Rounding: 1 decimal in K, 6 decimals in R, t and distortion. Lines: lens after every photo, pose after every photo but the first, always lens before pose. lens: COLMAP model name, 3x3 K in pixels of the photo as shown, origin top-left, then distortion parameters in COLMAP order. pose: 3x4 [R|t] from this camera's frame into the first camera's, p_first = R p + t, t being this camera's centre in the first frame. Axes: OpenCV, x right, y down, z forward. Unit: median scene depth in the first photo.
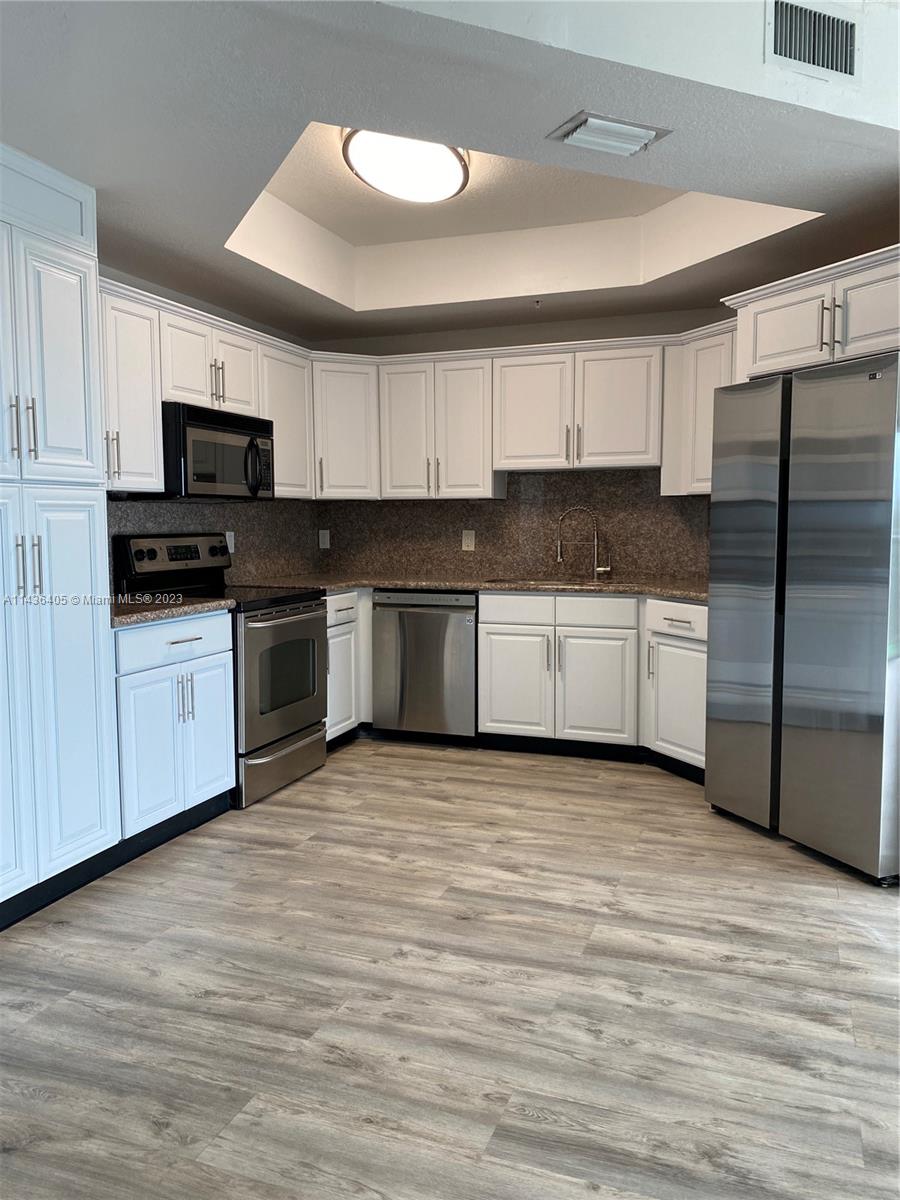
lens RADIAL K [[908.9, 0, 450.0], [0, 908.9, 600.0], [0, 0, 1]] dist [0.051844, -0.067711]
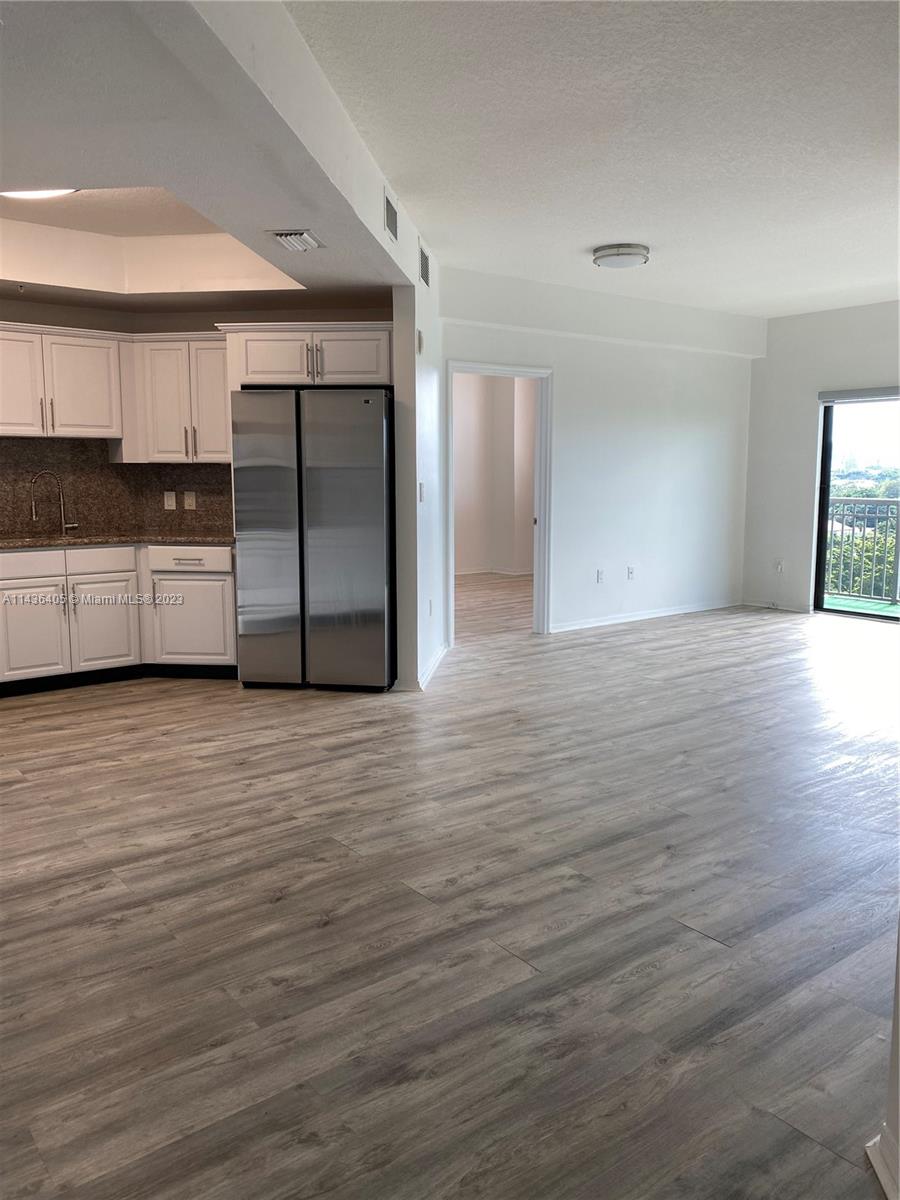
lens RADIAL K [[908.9, 0, 450.0], [0, 908.9, 600.0], [0, 0, 1]] dist [0.051844, -0.067711]
pose [[0.522893, -0.114468, 0.844677, -0.875741], [0.076129, 0.993254, 0.087475, -0.006944], [-0.848992, 0.018564, 0.528080, -0.036426]]
